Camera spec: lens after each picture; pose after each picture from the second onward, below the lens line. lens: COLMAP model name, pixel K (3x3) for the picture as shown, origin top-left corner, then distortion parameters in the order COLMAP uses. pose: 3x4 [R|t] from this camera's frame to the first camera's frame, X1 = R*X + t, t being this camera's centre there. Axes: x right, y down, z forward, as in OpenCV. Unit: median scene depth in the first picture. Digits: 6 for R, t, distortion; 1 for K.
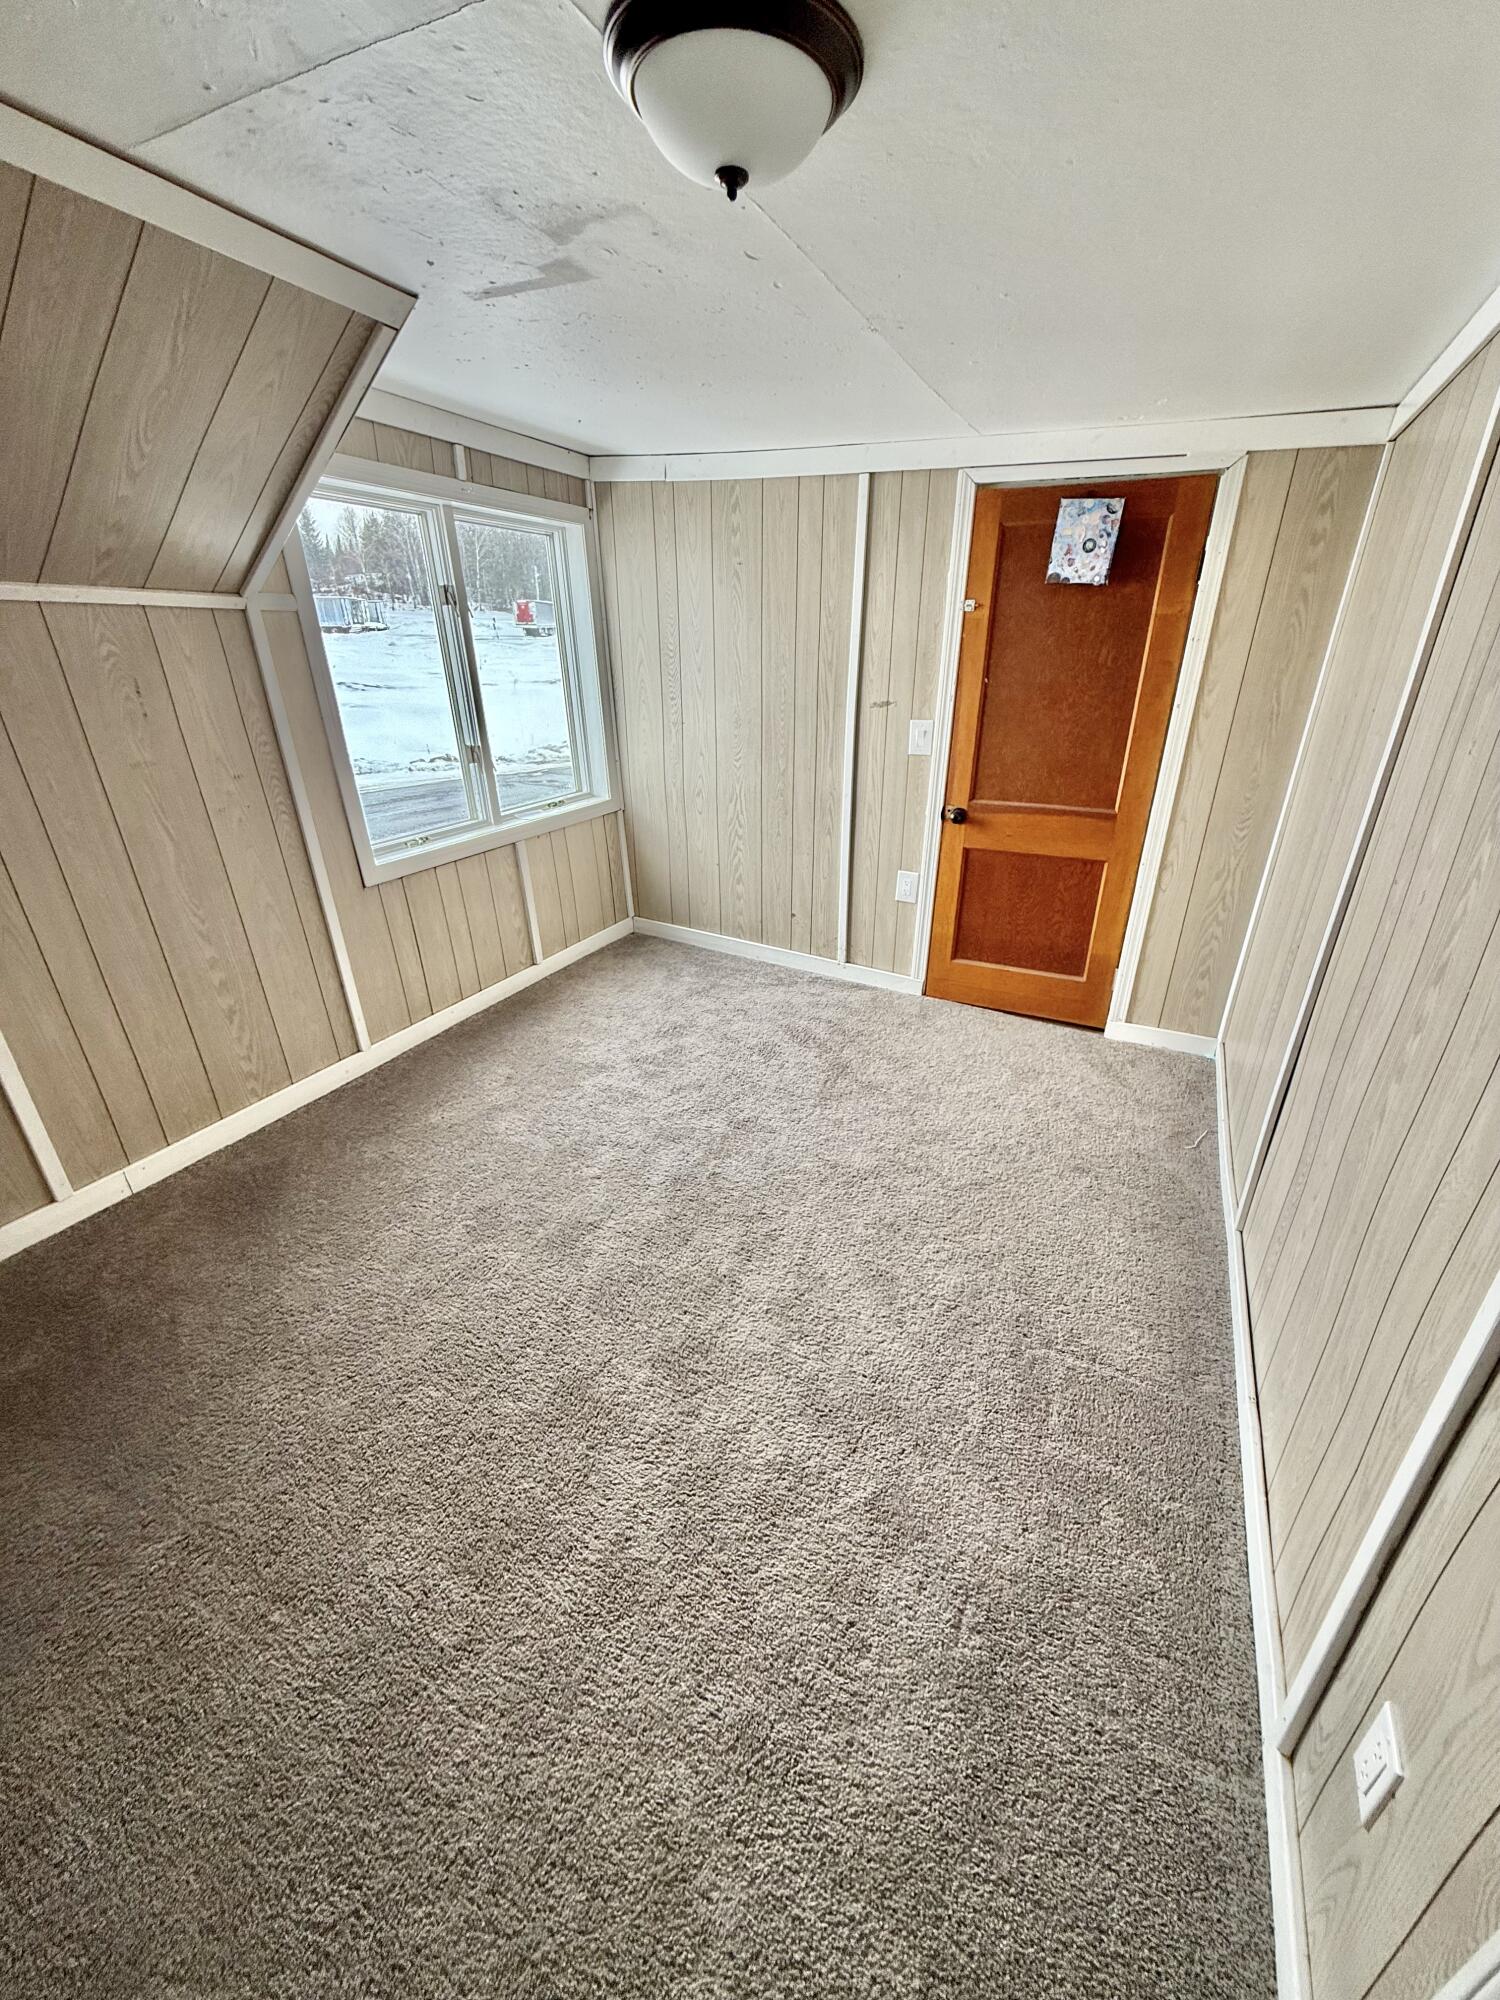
lens RADIAL K [[793.5, 0, 751.6], [0, 793.5, 1004.6], [0, 0, 1]] dist [-0.002696, 0.000226]
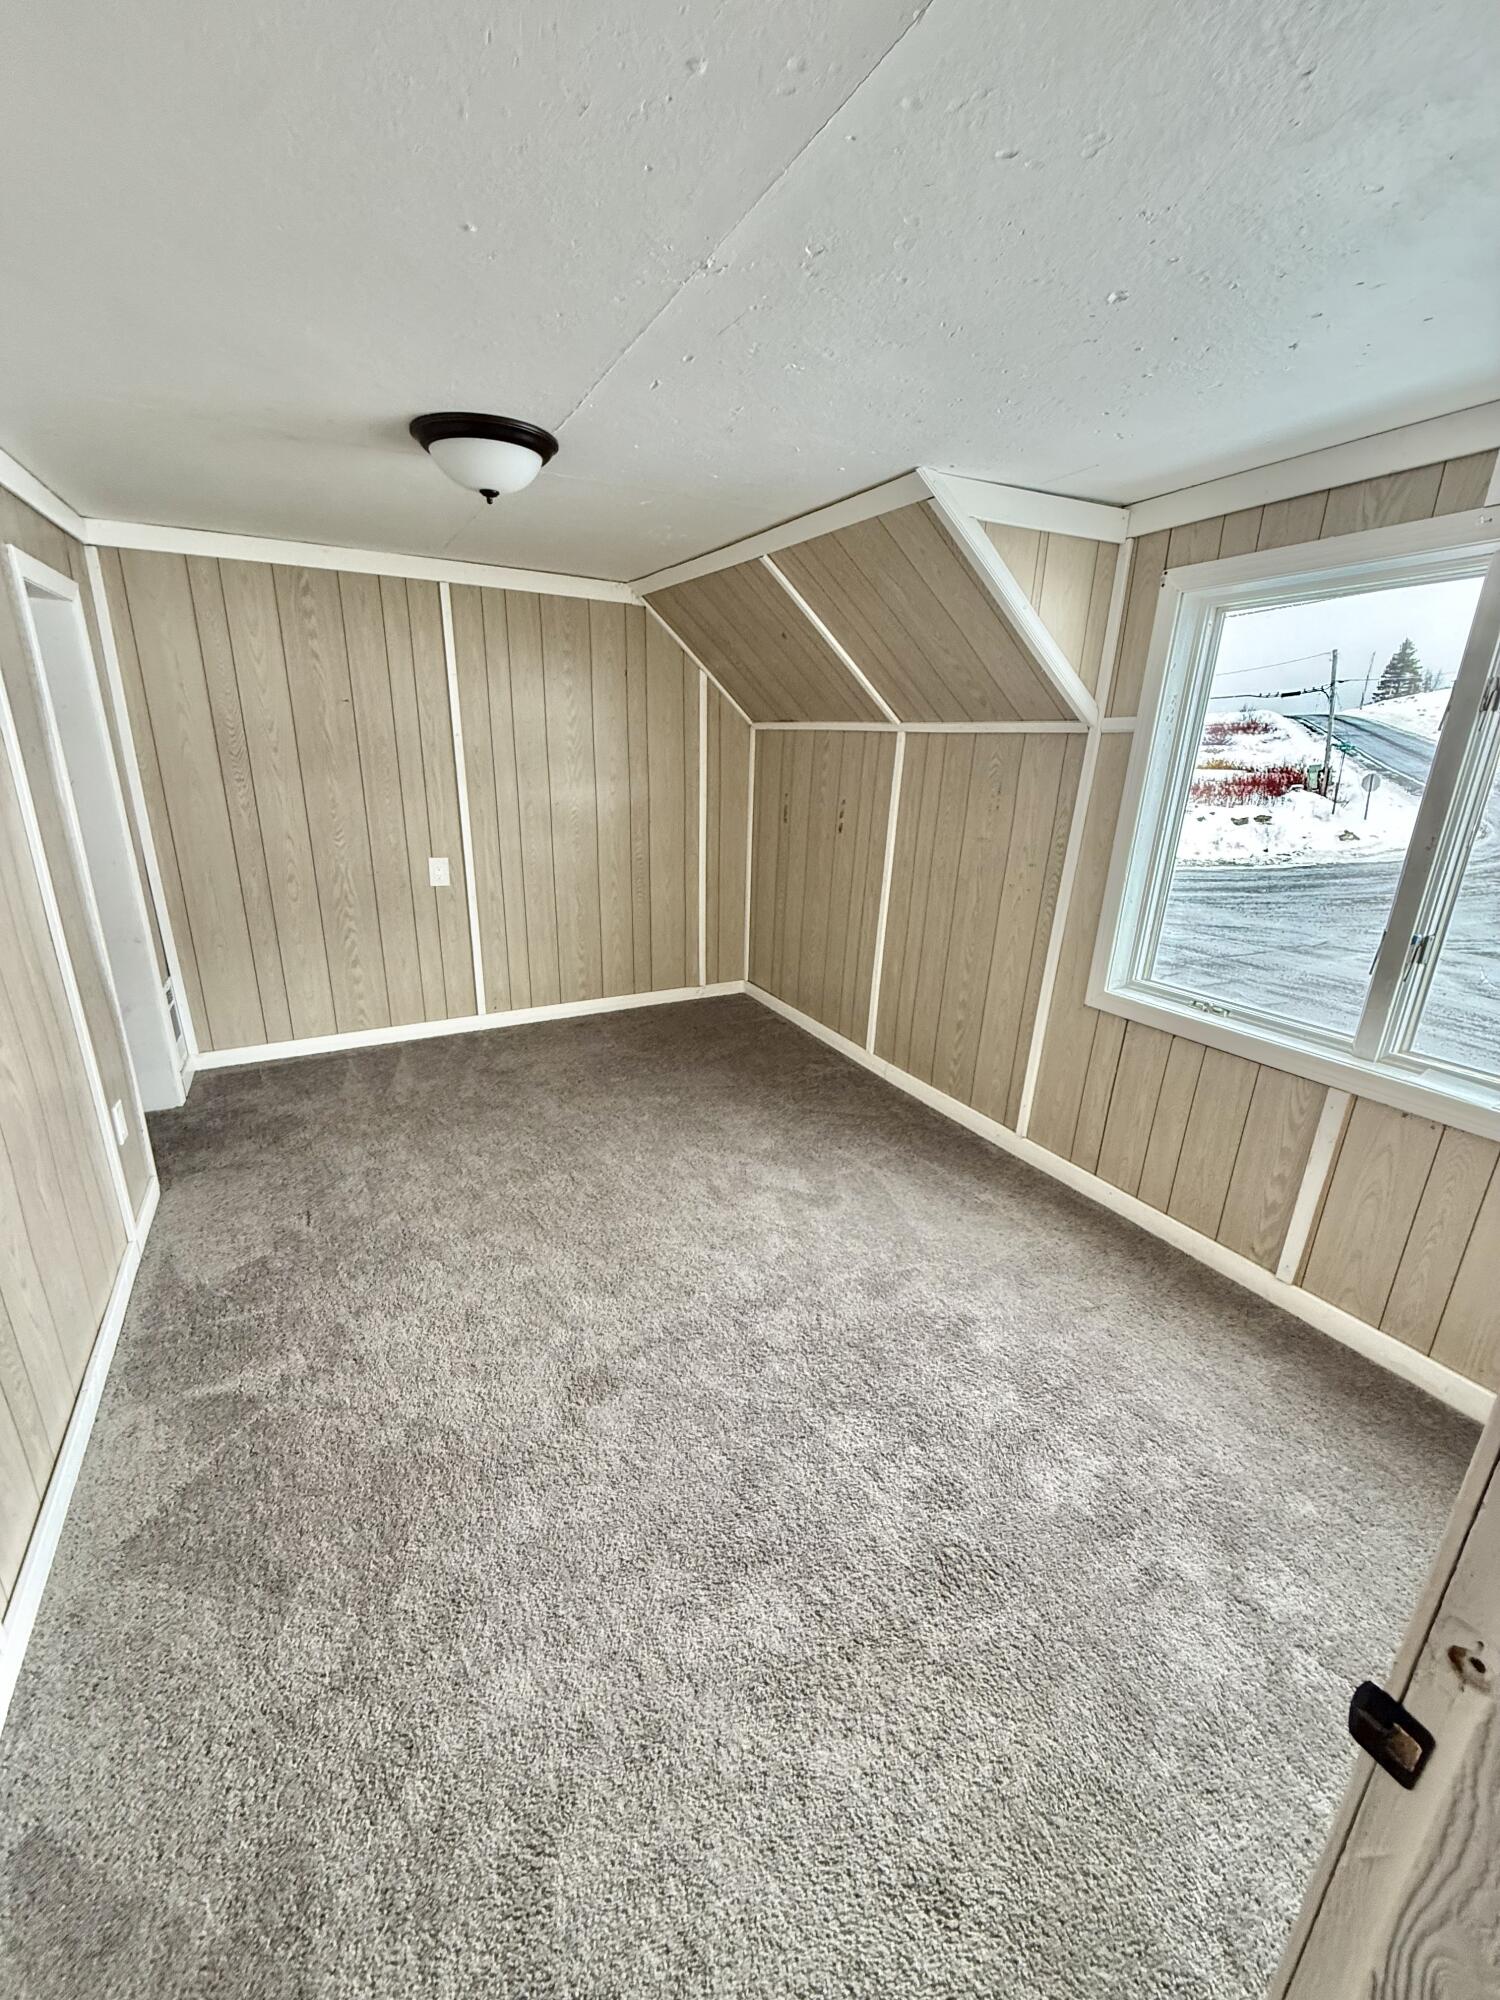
lens RADIAL K [[793.5, 0, 744.3], [0, 793.5, 1005.1], [0, 0, 1]] dist [-0.002696, 0.000226]
pose [[-0.577426, 0.226900, -0.784280, 0.555371], [-0.371024, 0.782761, 0.499627, -0.520036], [0.727269, 0.579484, -0.367801, 1.156721]]
